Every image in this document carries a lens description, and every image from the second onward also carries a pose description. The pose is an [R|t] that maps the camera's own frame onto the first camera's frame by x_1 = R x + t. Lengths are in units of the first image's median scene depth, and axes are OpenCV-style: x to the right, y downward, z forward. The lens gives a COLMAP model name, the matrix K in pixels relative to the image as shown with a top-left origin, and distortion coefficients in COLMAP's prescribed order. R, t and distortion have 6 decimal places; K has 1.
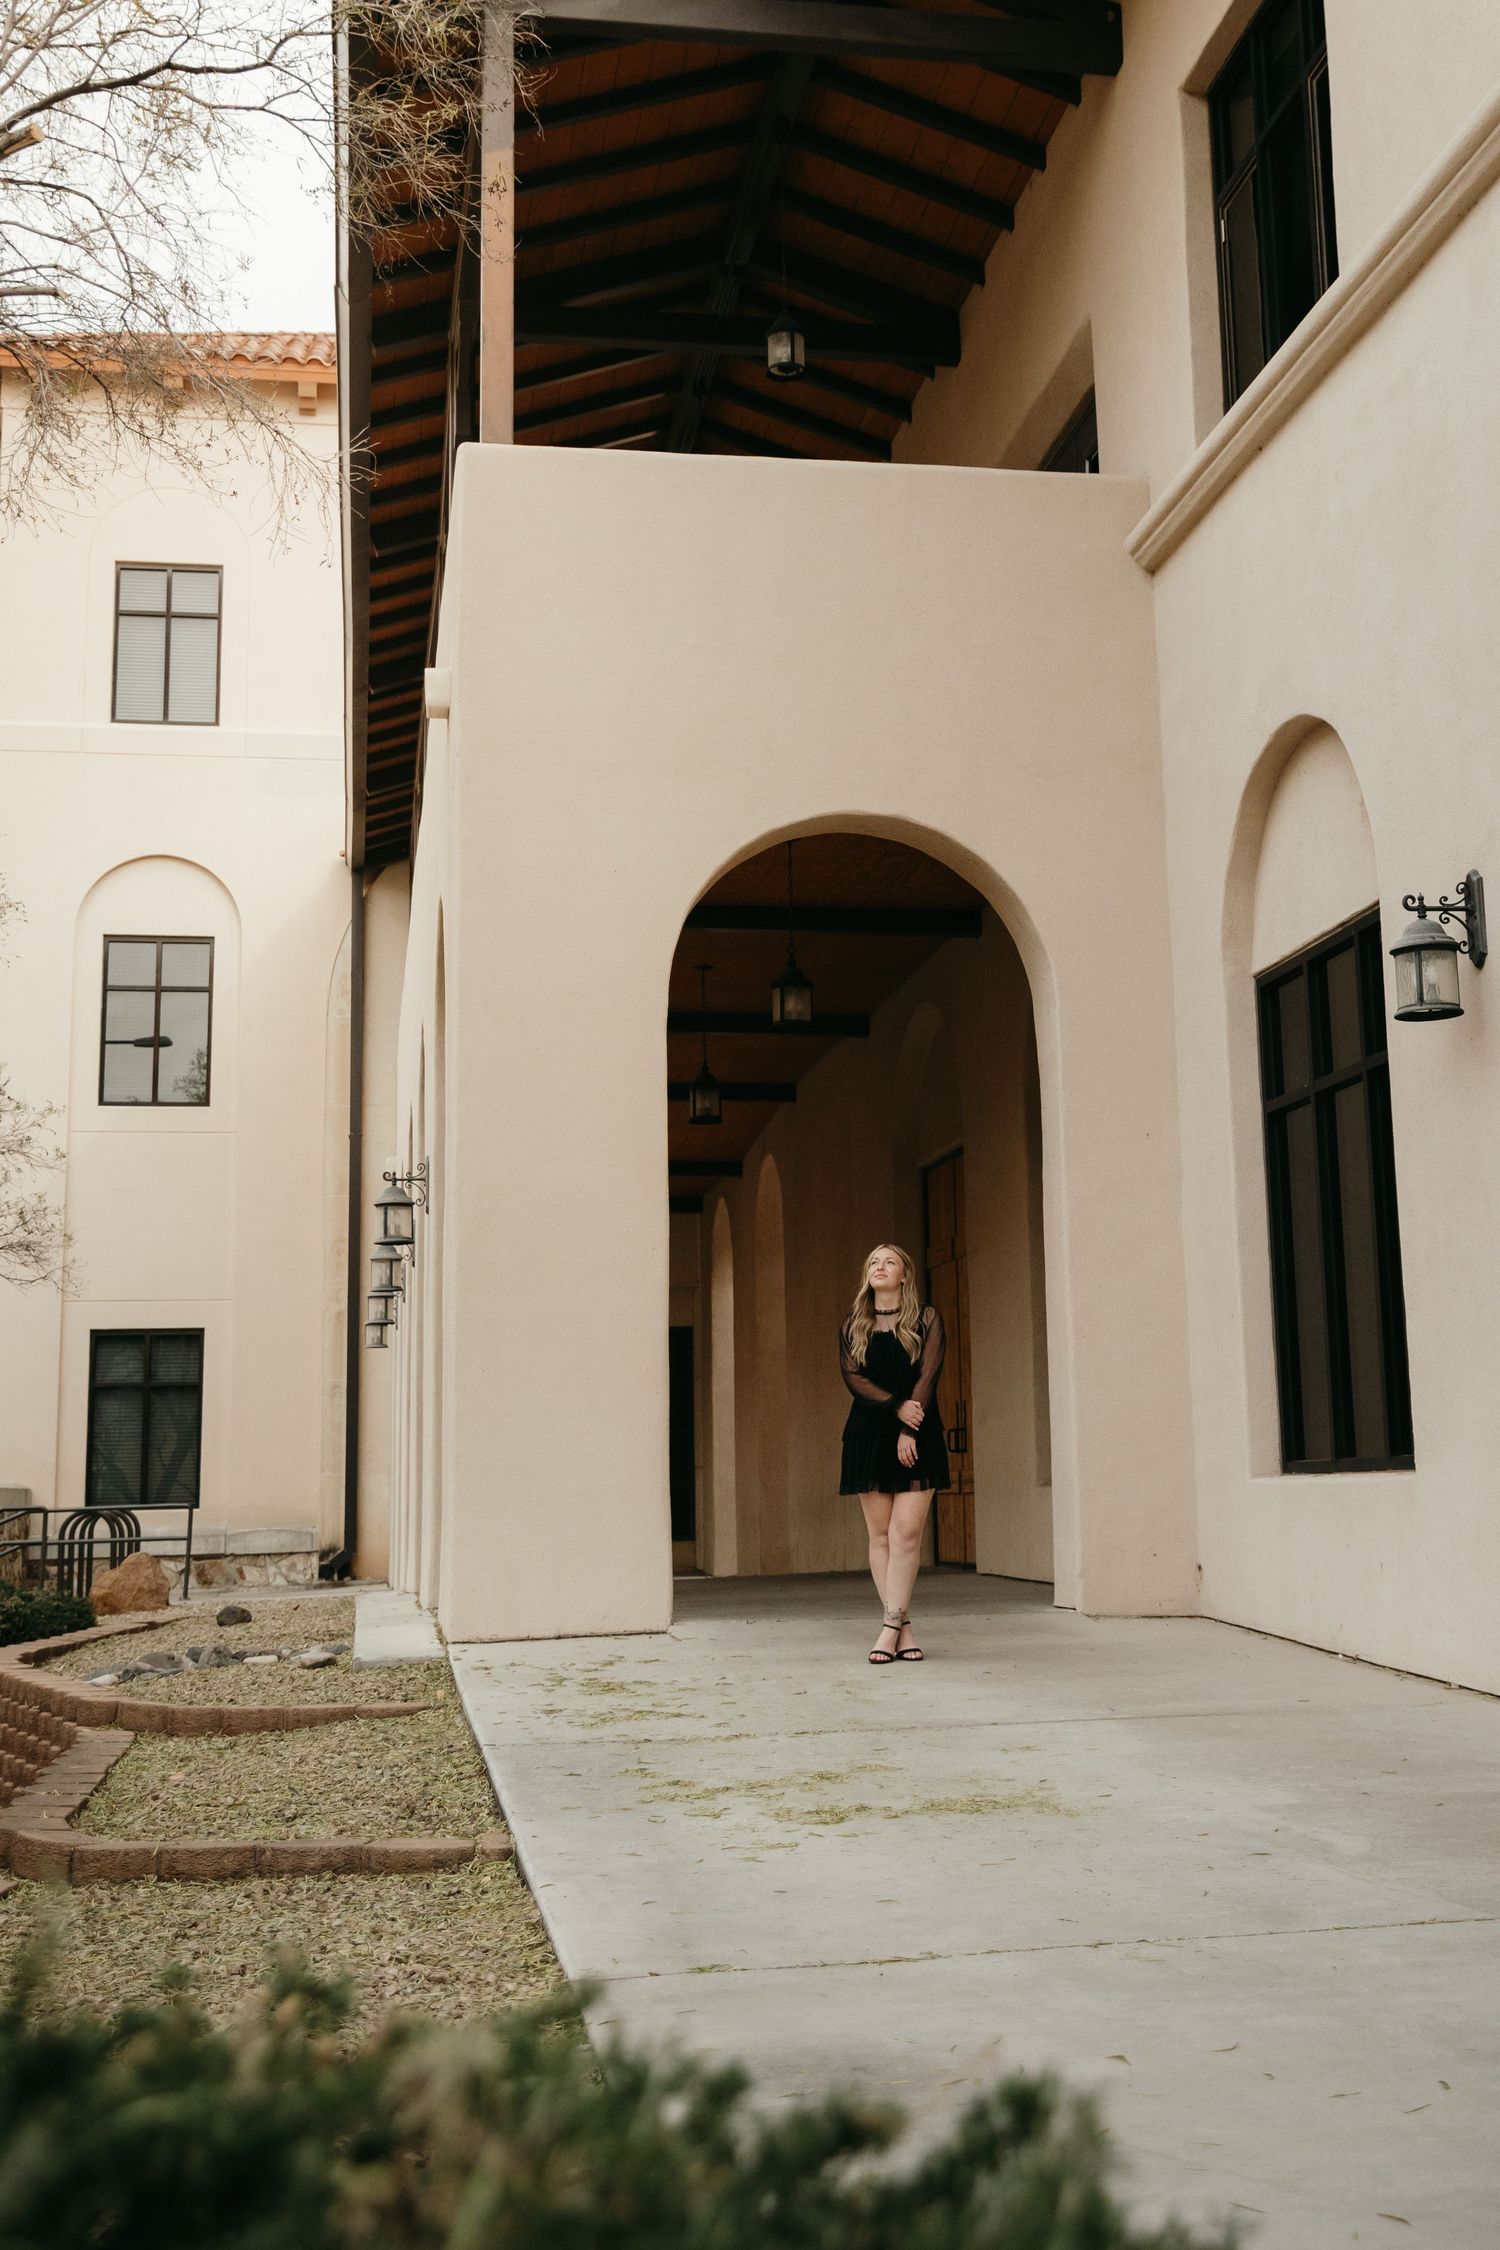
lens RADIAL K [[2253.3, 0, 757.0], [0, 2253.3, 1122.2], [0, 0, 1]] dist [-0.008931, 0.000000]
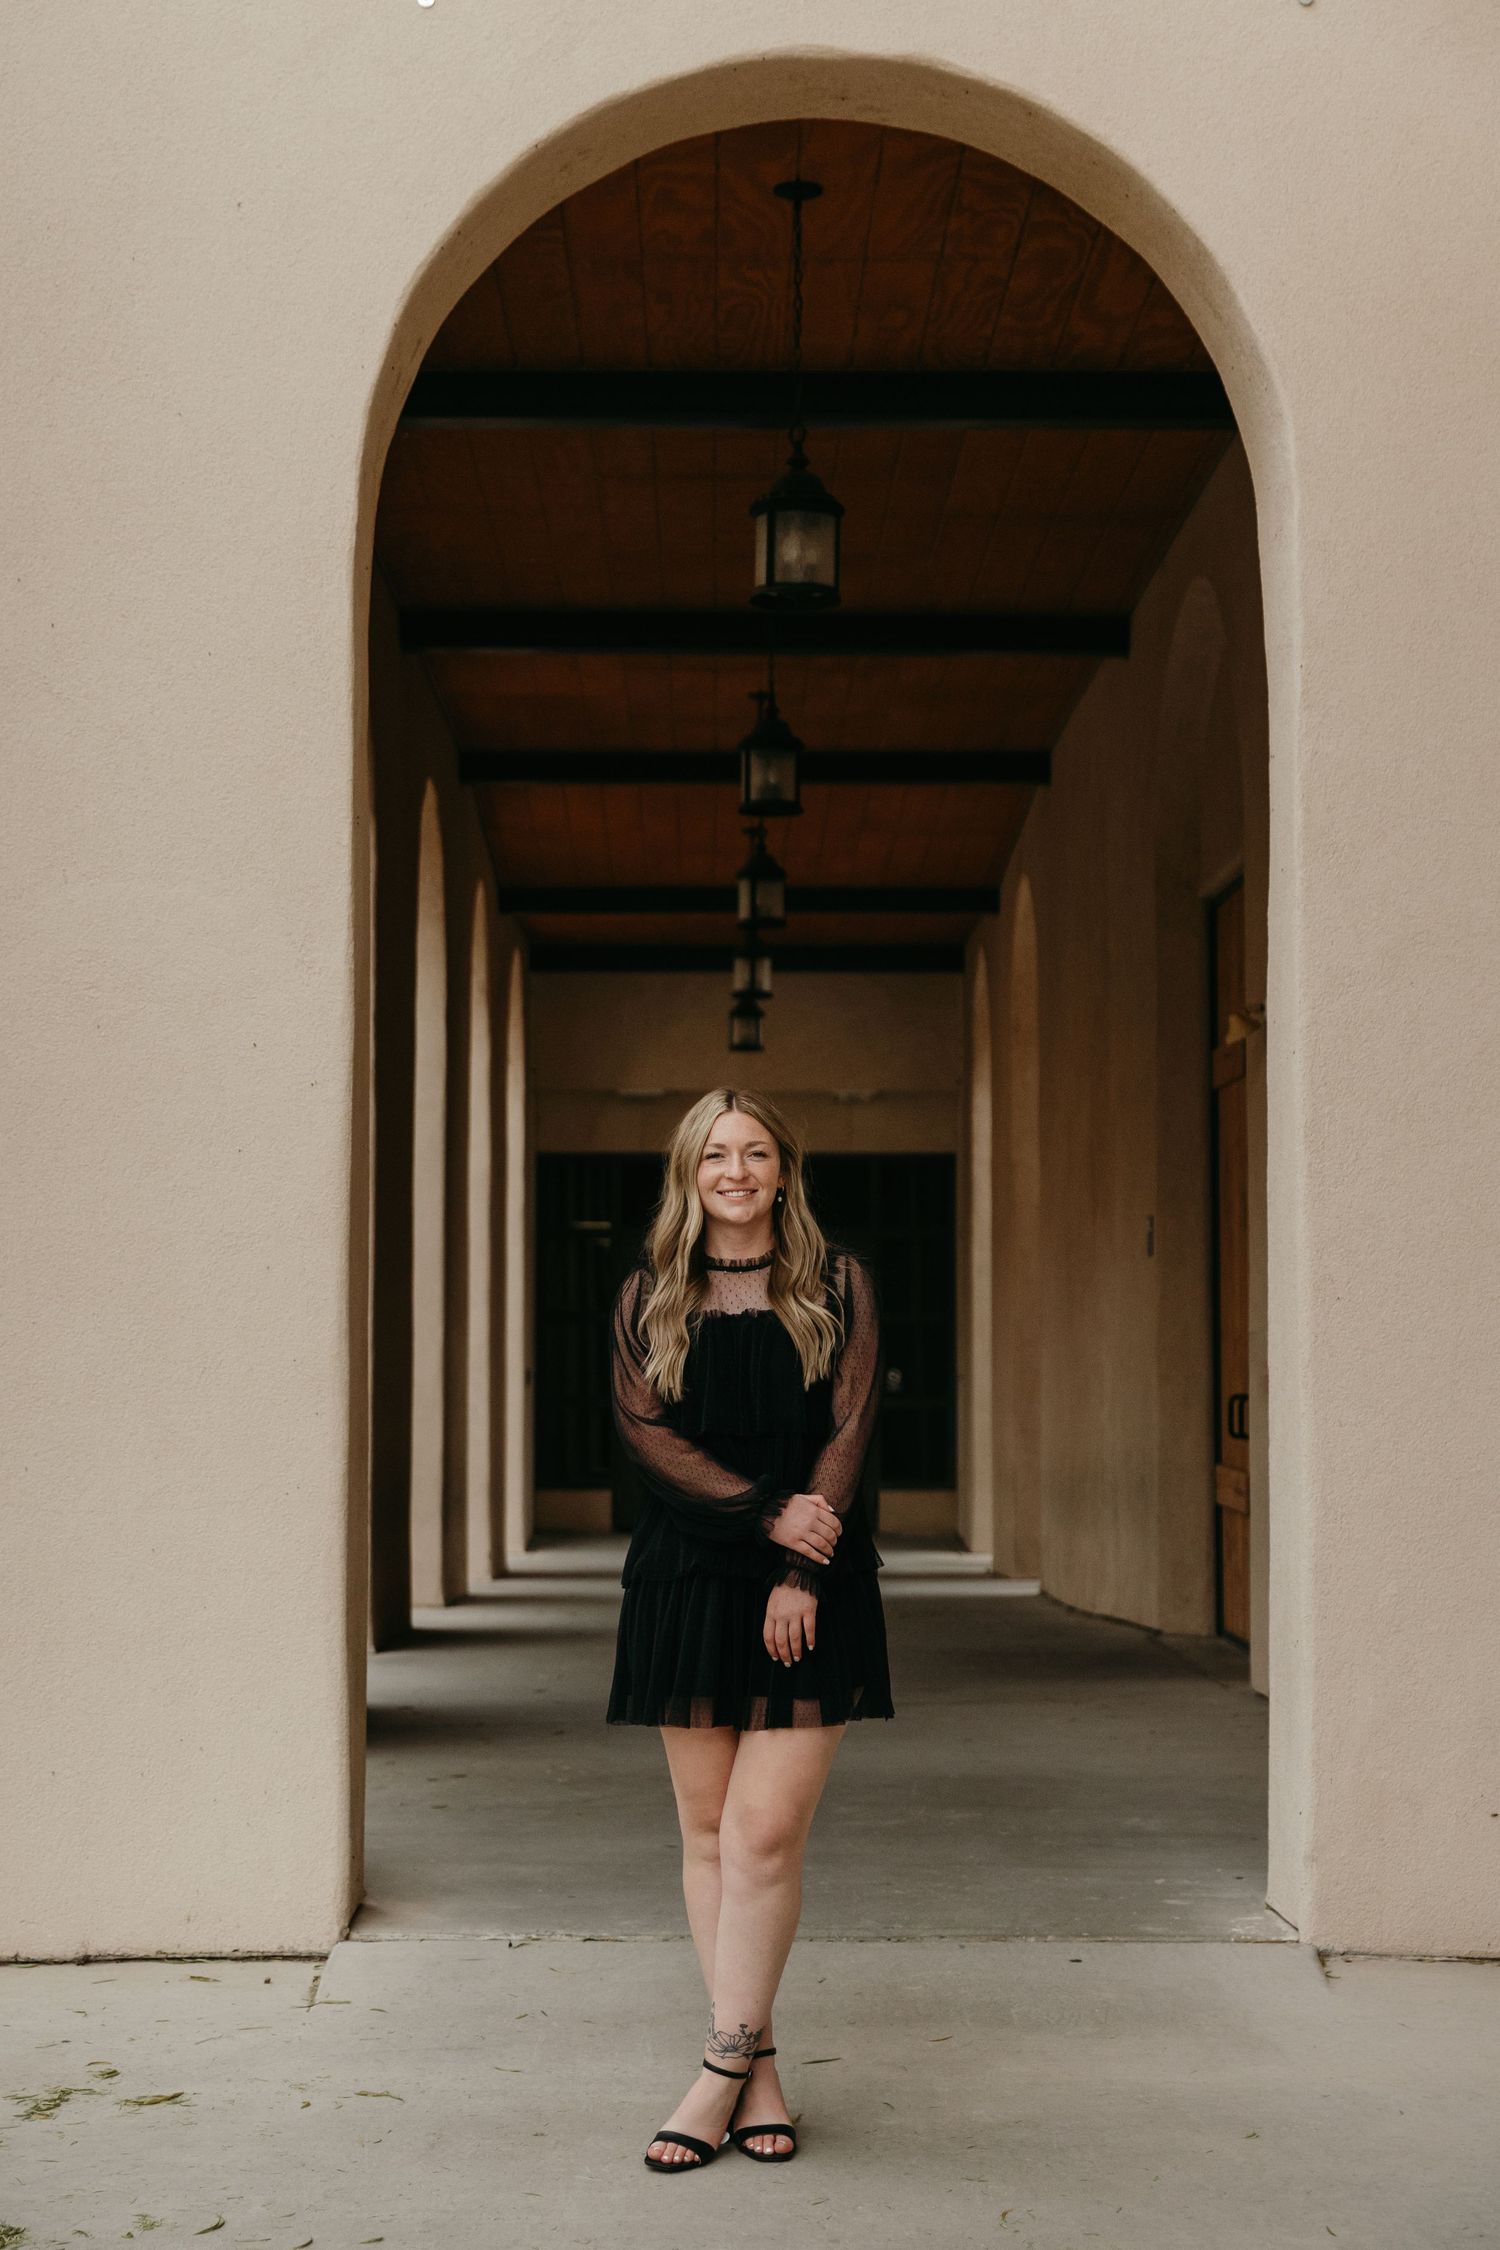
lens RADIAL K [[2924.7, 0, 739.5], [0, 2924.7, 1138.6], [0, 0, 1]] dist [-0.033682, 0.000000]
pose [[0.984205, 0.011863, -0.176635, 0.146588], [0.006073, 0.994902, 0.100661, 0.011040], [0.176929, -0.100143, 0.979116, 0.503210]]
